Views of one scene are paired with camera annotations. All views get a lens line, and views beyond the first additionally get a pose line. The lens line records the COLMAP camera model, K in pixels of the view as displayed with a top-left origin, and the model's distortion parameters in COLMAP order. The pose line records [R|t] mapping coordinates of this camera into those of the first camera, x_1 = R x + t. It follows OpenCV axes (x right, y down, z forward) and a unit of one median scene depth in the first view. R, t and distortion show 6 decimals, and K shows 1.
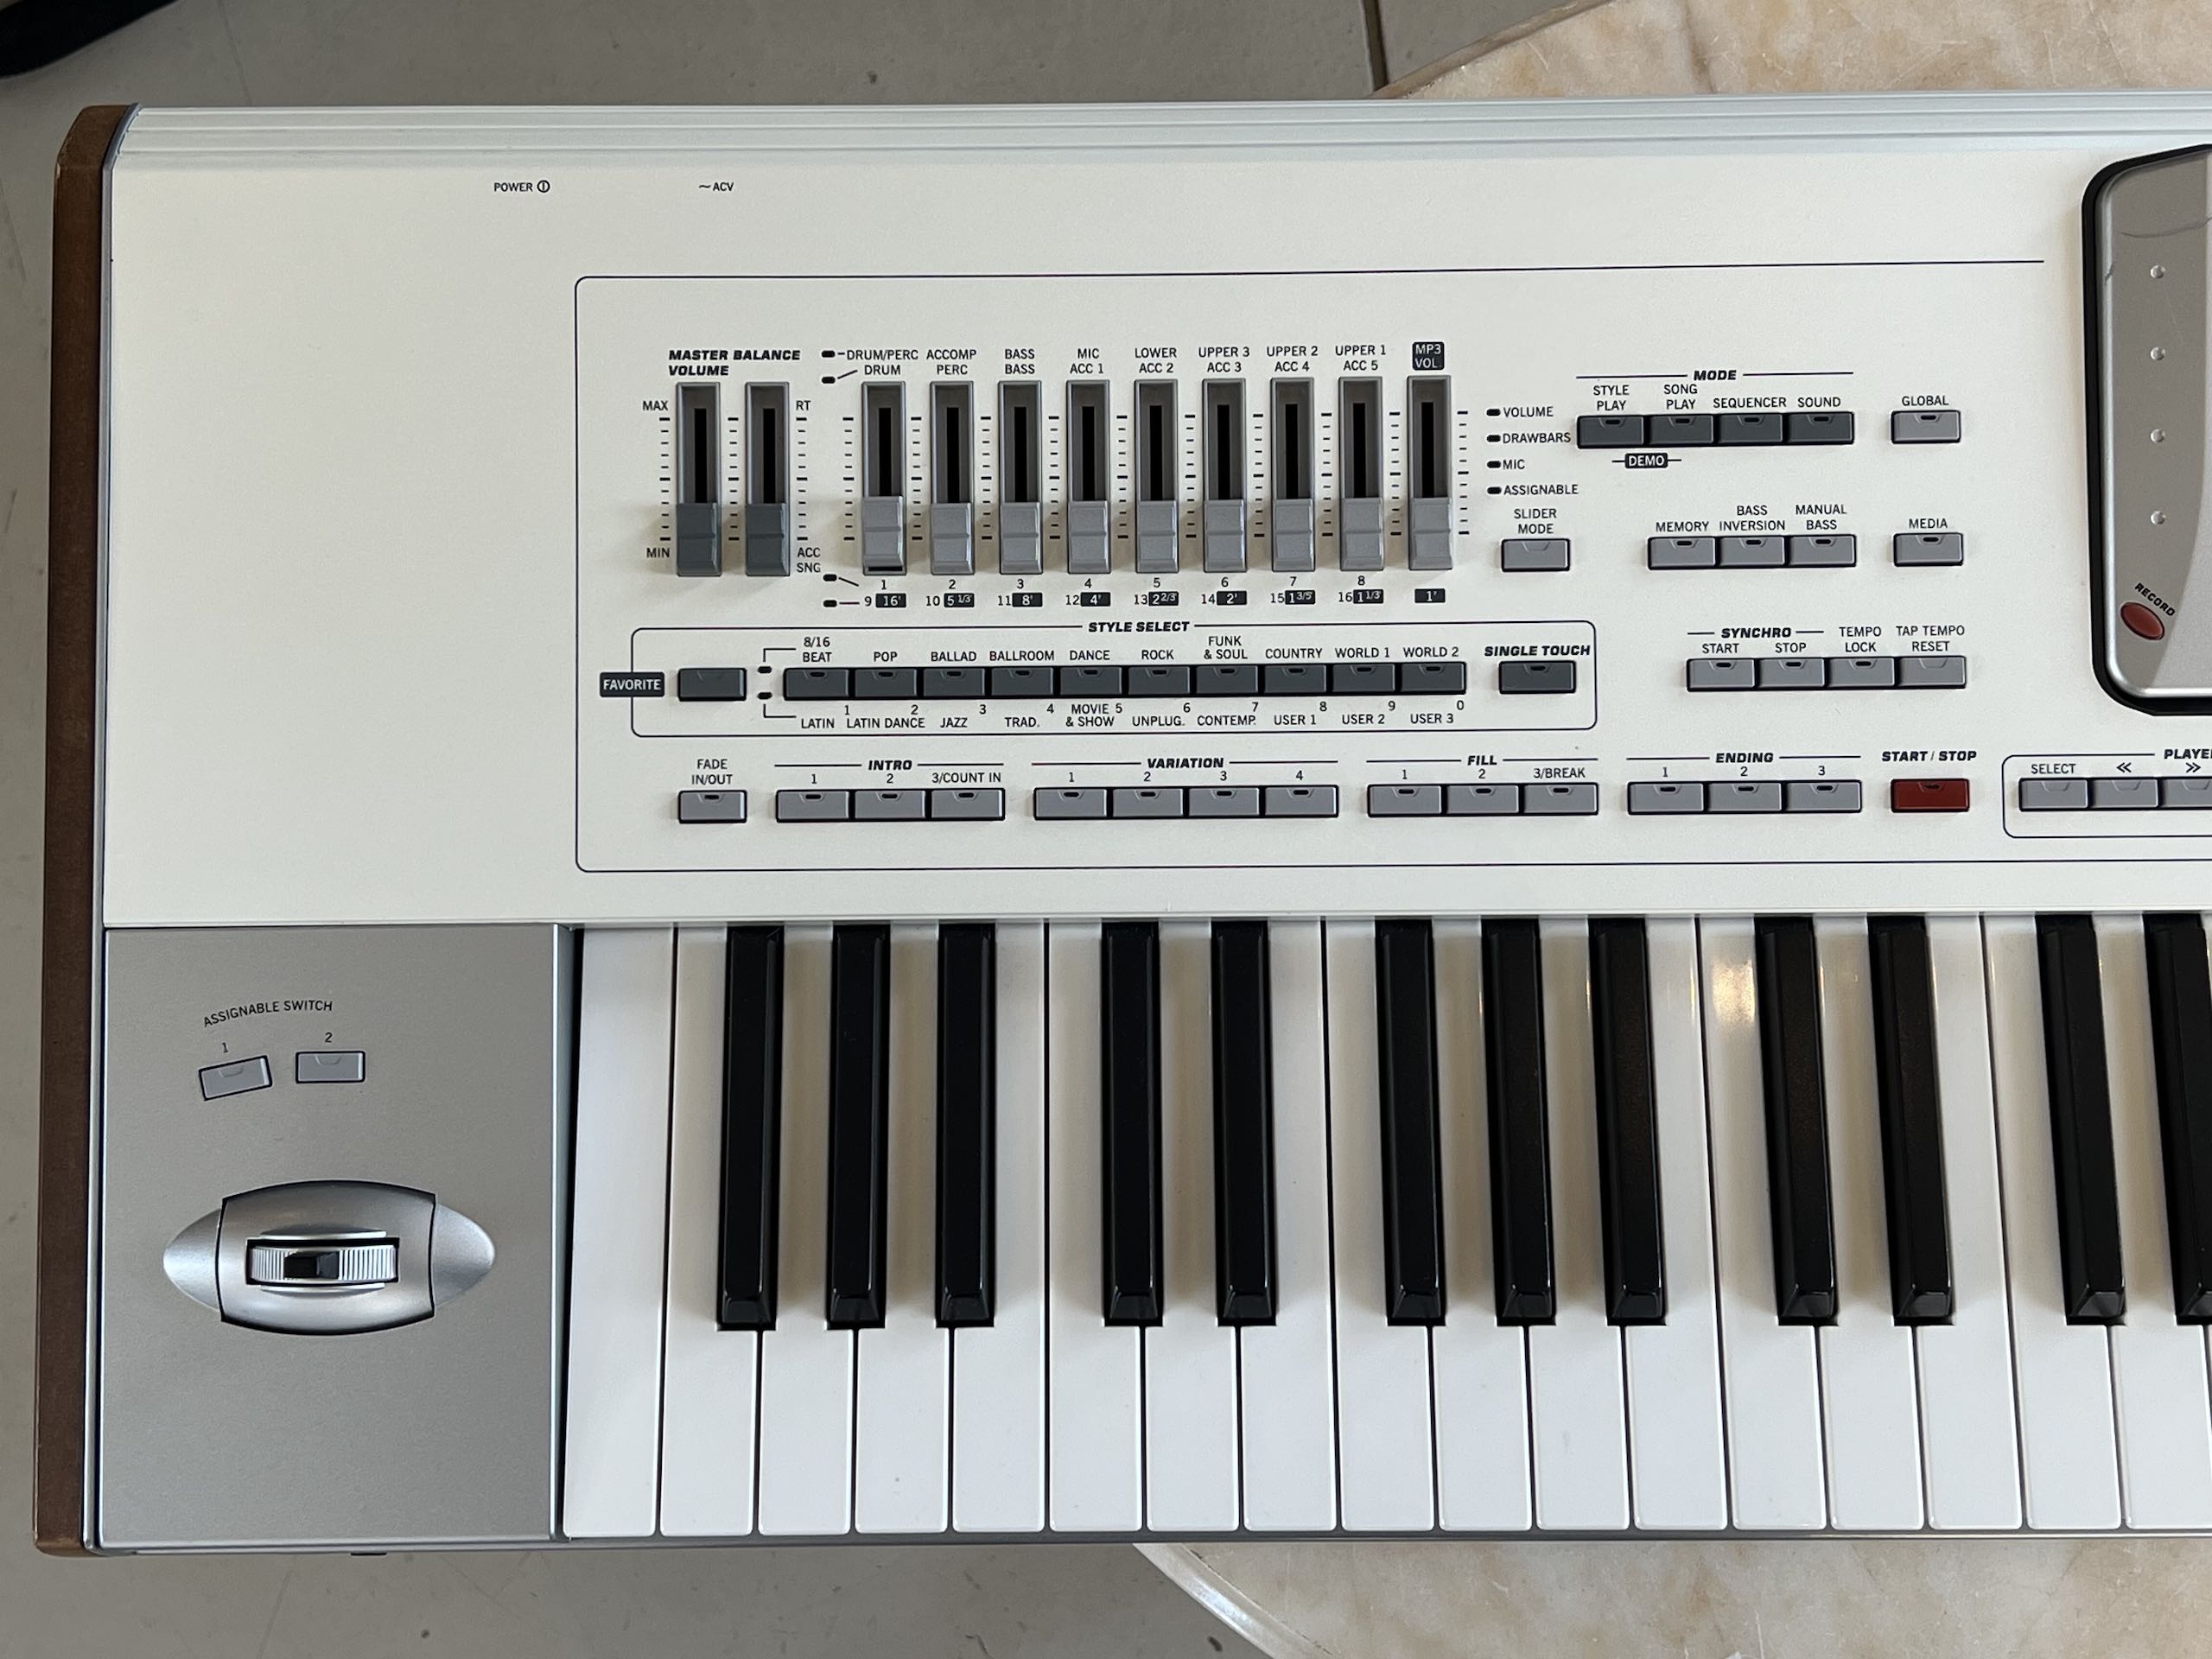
lens RADIAL K [[2700.3, 0, 1089.7], [0, 2700.3, 908.8], [0, 0, 1]] dist [0.057489, 0.000000]
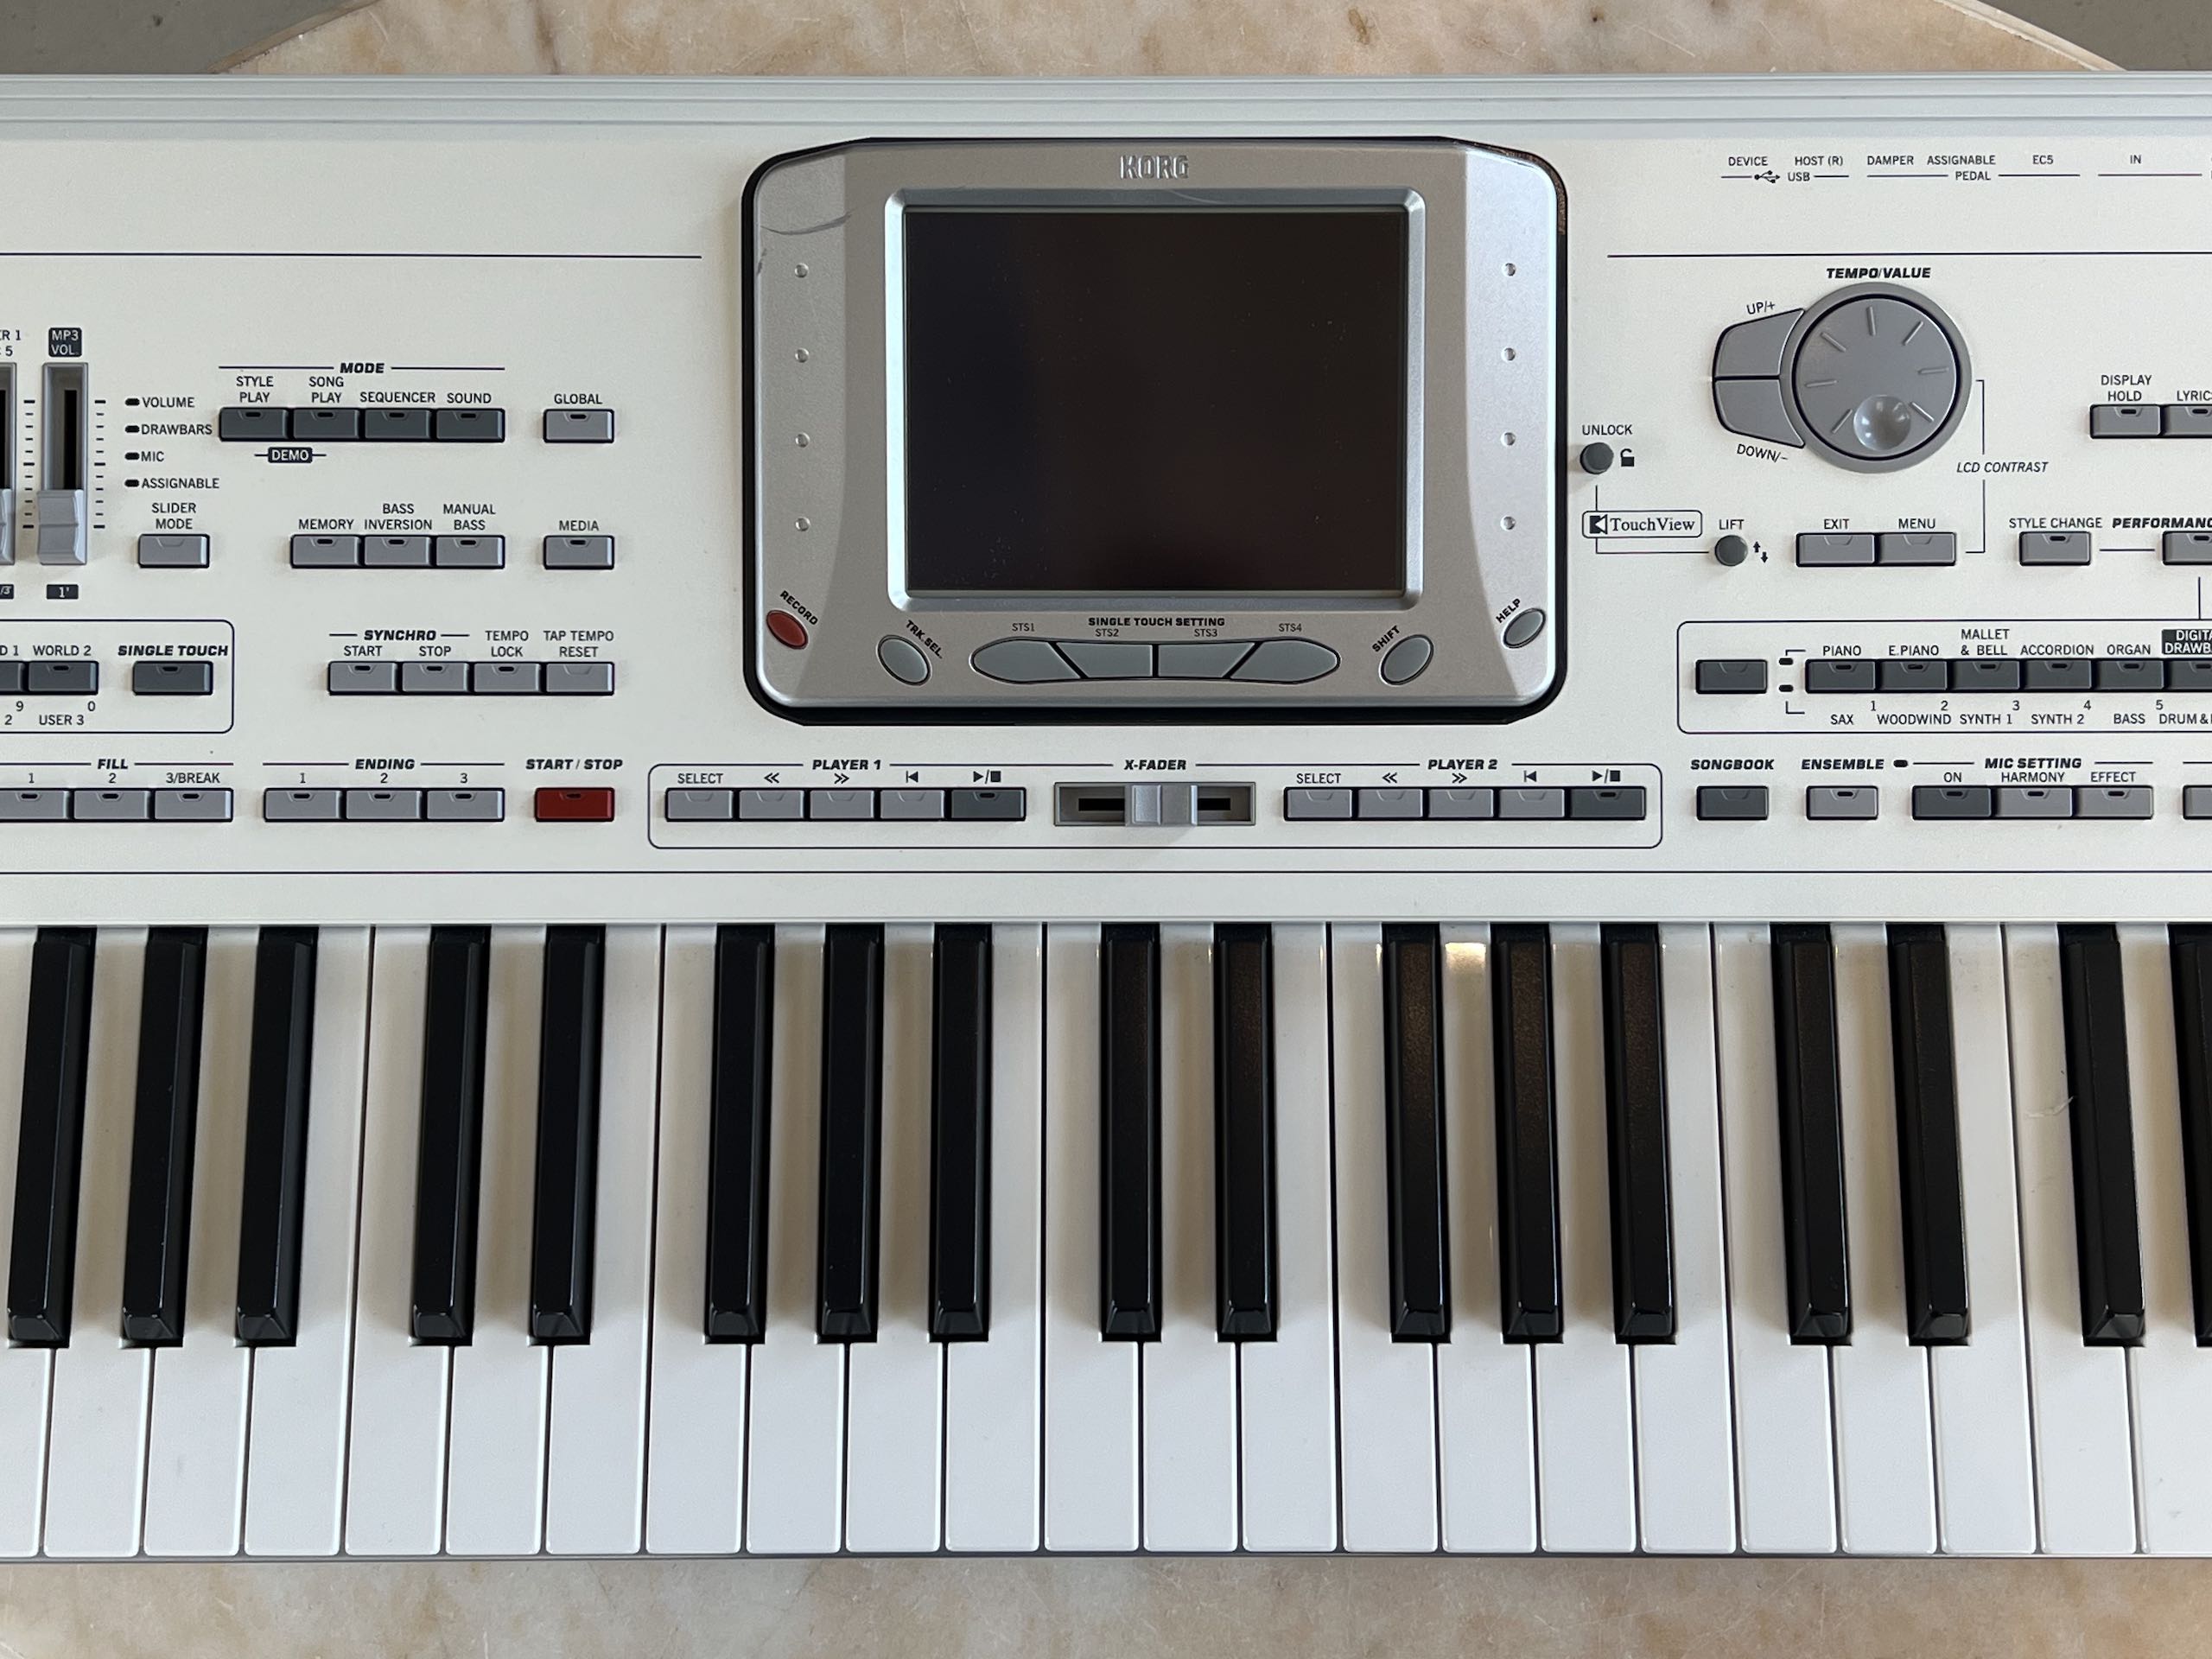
lens RADIAL K [[2700.3, 0, 1142.0], [0, 2700.3, 940.3], [0, 0, 1]] dist [0.057489, 0.000000]
pose [[0.999958, 0.007279, 0.005571, 0.137177], [-0.007314, 0.999954, 0.006247, -0.000193], [-0.005525, -0.006287, 0.999965, 0.007508]]
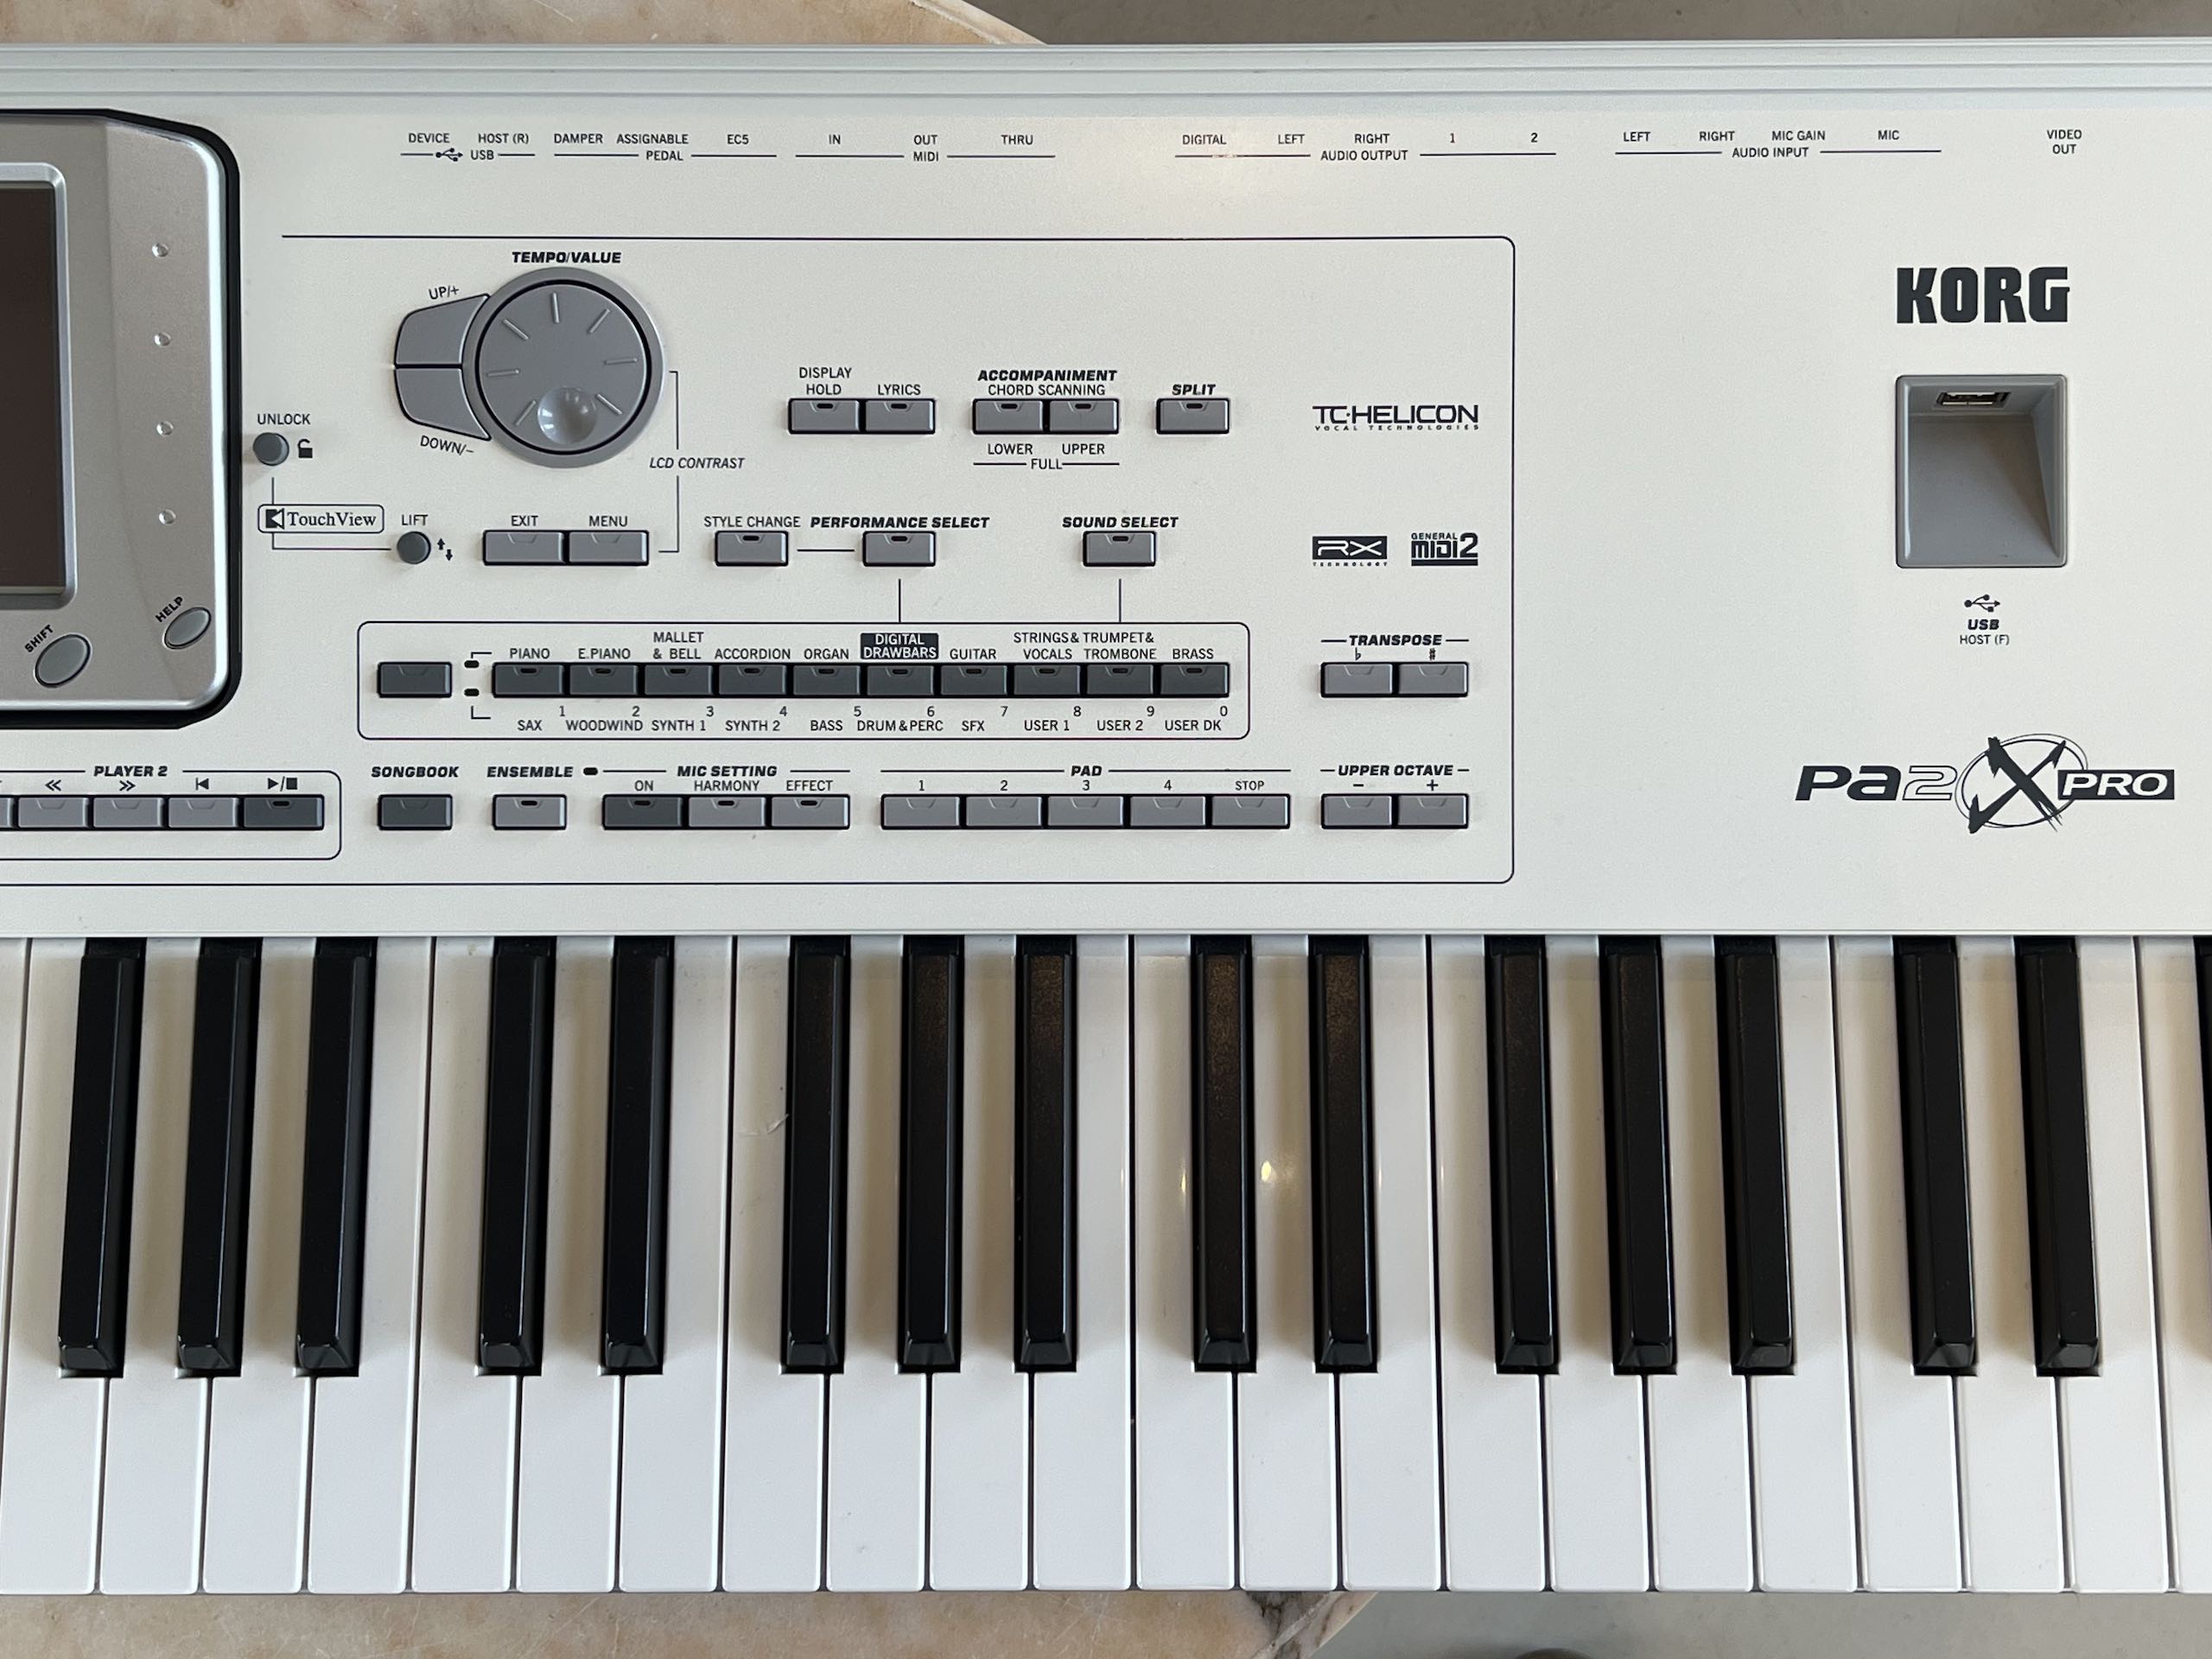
lens RADIAL K [[2896.7, 0, 1247.1], [0, 2896.7, 982.2], [0, 0, 1]] dist [0.083801, 0.000000]
pose [[0.999957, 0.005893, -0.007222, 0.274702], [-0.005747, 0.999781, 0.020131, -0.002382], [0.007339, -0.020089, 0.999771, -0.000745]]
